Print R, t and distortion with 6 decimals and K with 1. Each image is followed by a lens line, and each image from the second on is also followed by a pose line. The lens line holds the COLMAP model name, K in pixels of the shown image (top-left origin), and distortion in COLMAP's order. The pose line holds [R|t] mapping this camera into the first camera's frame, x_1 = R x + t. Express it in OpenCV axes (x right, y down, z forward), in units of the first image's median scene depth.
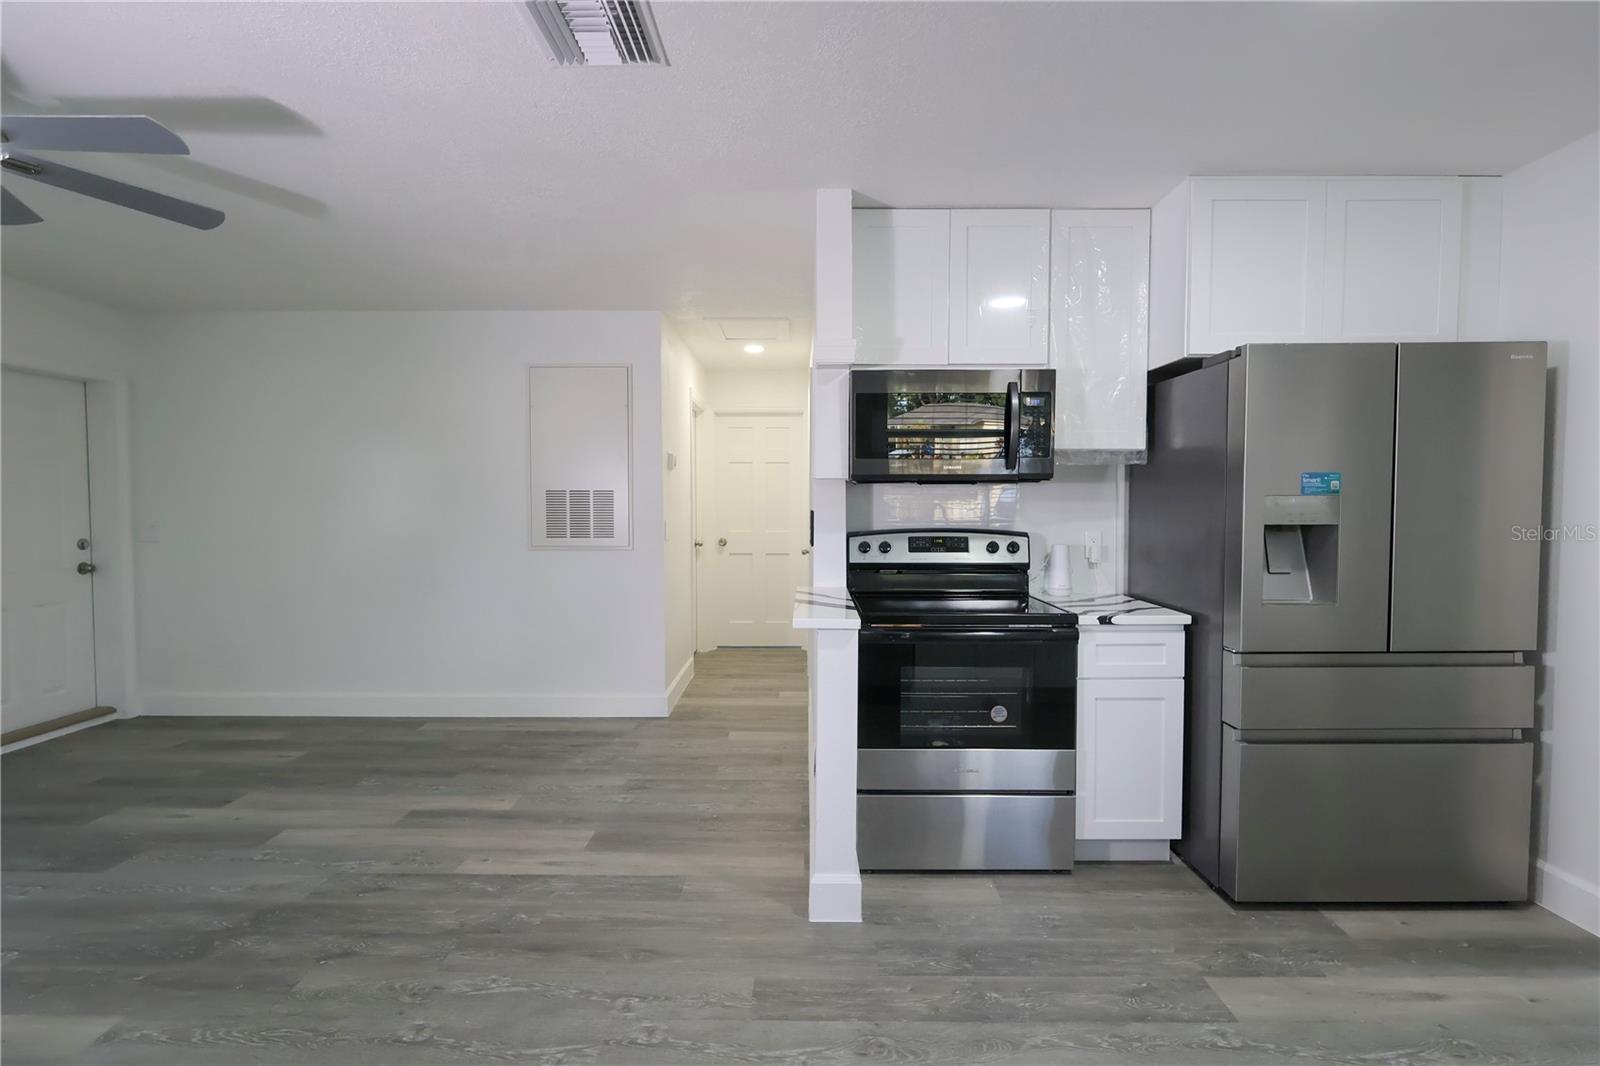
lens RADIAL K [[754.7, 0, 793.4], [0, 754.7, 532.3], [0, 0, 1]] dist [-0.000062, 0.000640]
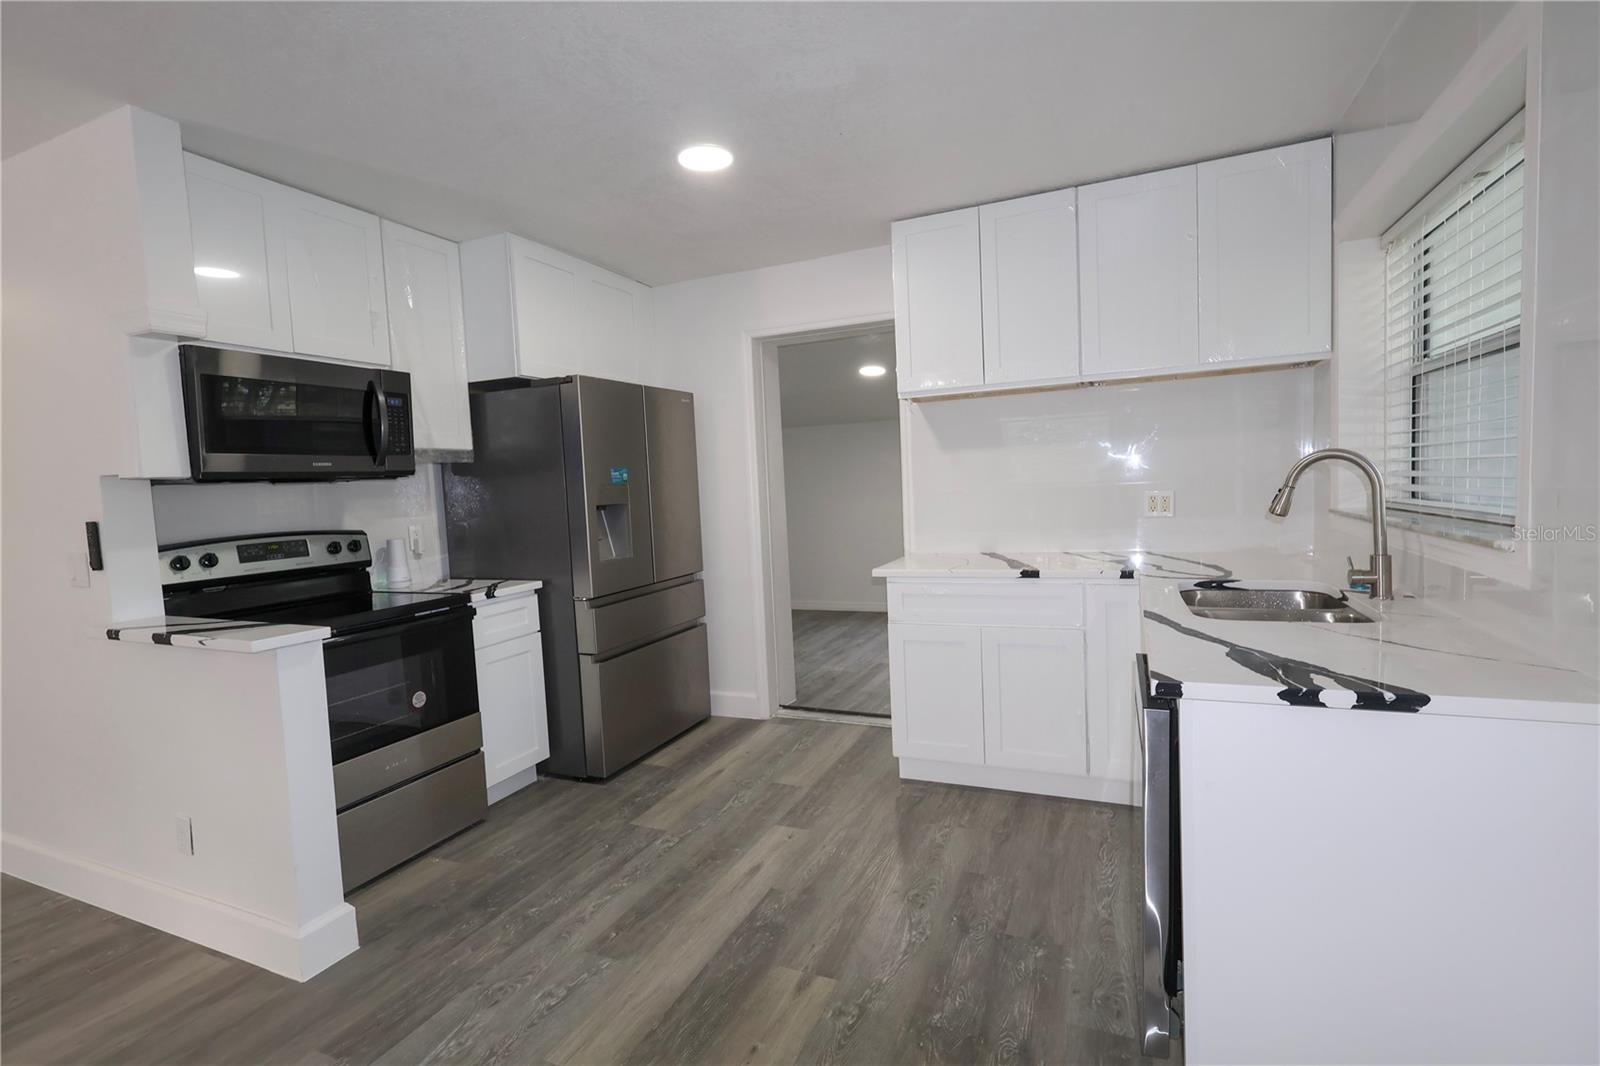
lens RADIAL K [[754.7, 0, 793.4], [0, 754.7, 532.3], [0, 0, 1]] dist [-0.000062, 0.000640]
pose [[0.395497, -0.076288, 0.915294, -0.432622], [0.082016, 0.995497, 0.047533, 0.002545], [-0.914798, 0.056270, 0.399973, 0.088544]]
